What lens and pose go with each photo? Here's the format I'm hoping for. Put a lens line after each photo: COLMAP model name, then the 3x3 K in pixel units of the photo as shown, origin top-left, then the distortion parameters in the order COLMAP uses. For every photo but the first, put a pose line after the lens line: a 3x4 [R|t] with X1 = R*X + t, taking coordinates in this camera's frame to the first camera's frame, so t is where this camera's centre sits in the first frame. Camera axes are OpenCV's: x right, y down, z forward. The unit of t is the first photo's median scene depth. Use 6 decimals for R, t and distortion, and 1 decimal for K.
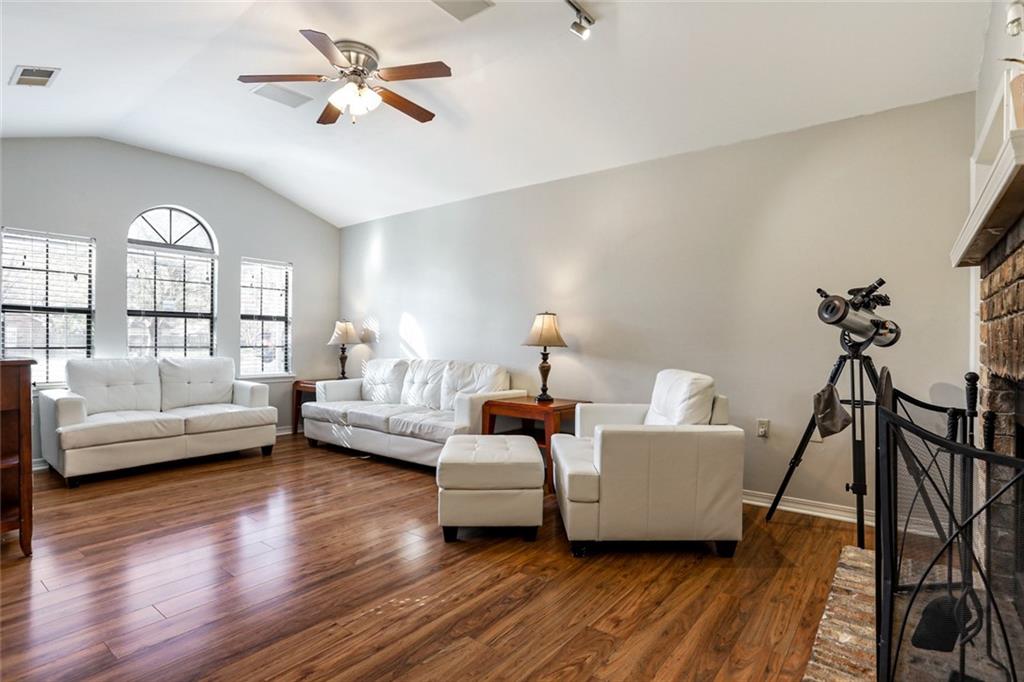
lens RADIAL K [[512.2, 0, 512.0], [0, 512.2, 341.0], [0, 0, 1]] dist [-0.054338, 0.031330]
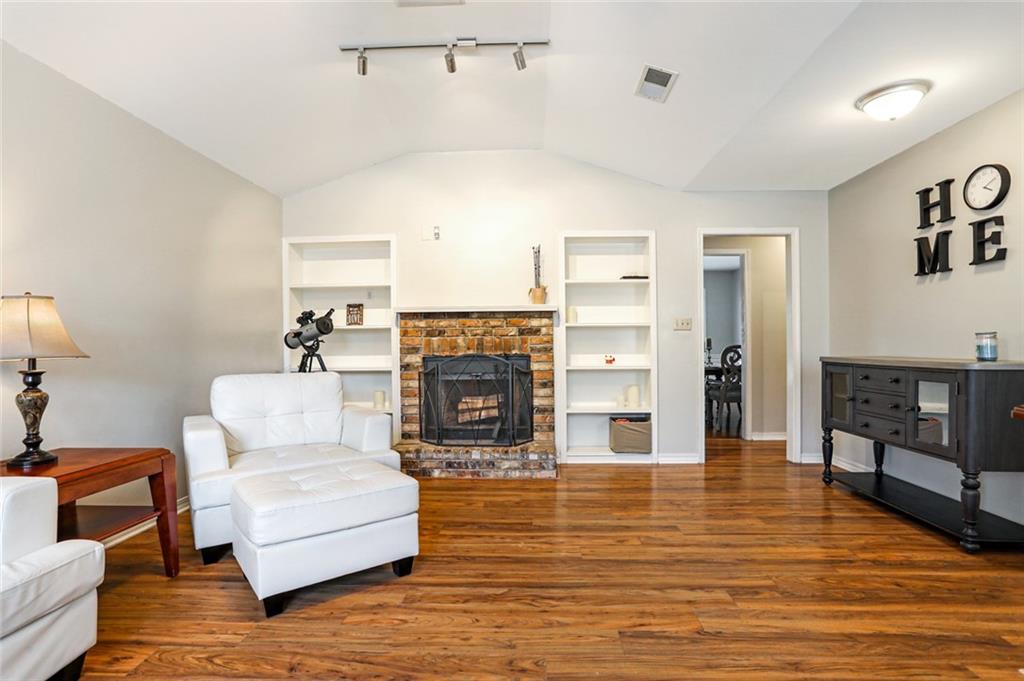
lens RADIAL K [[512.2, 0, 512.0], [0, 512.2, 340.5], [0, 0, 1]] dist [-0.054338, 0.031330]
pose [[-0.574654, 0.005364, 0.818379, -0.874317], [0.006970, 0.999974, -0.001660, -0.005783], [-0.818367, 0.004750, -0.574677, 1.246155]]
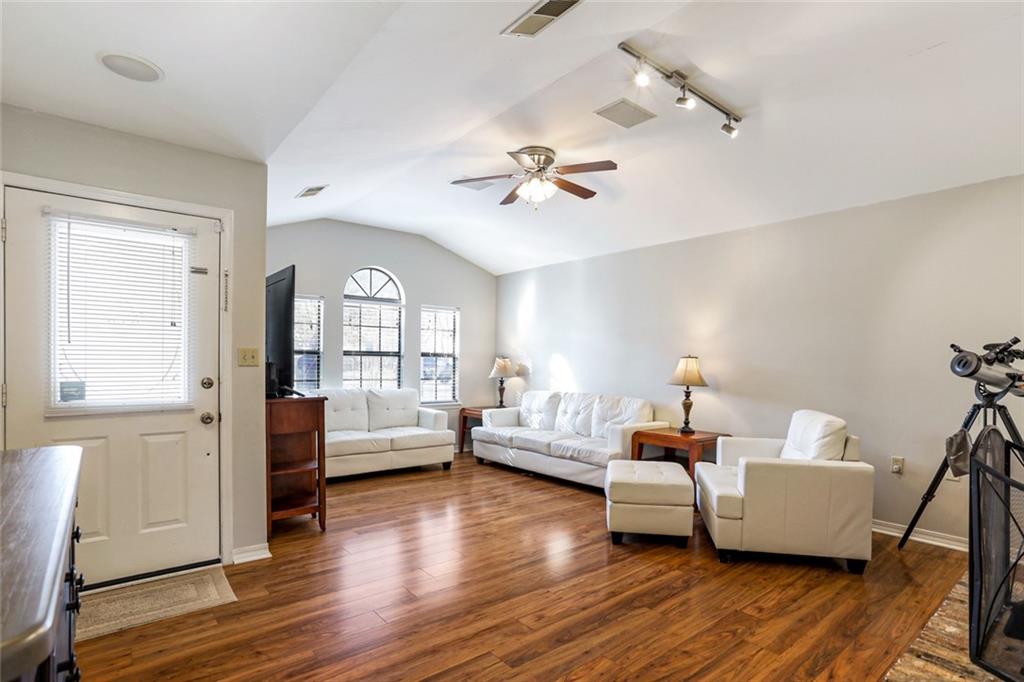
lens RADIAL K [[507.7, 0, 522.9], [0, 507.7, 370.8], [0, 0, 1]] dist [-0.047857, 0.030203]
pose [[0.977879, 0.007060, -0.209053, -0.083472], [-0.004256, 0.999895, 0.013856, -0.050226], [0.209129, -0.012660, 0.977806, -0.254700]]
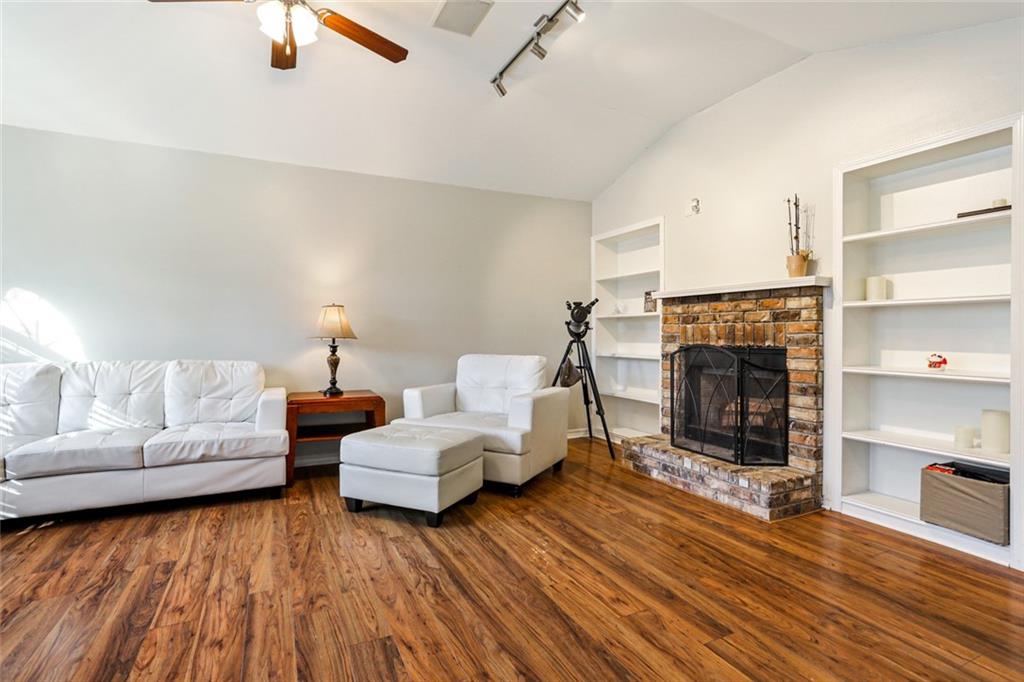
lens RADIAL K [[504.2, 0, 505.3], [0, 504.2, 331.4], [0, 0, 1]] dist [-0.058753, 0.029365]
pose [[0.453409, -0.003934, 0.891294, -0.895145], [0.003953, 0.999989, 0.002404, -0.006433], [-0.891294, 0.002433, 0.453419, 0.377386]]
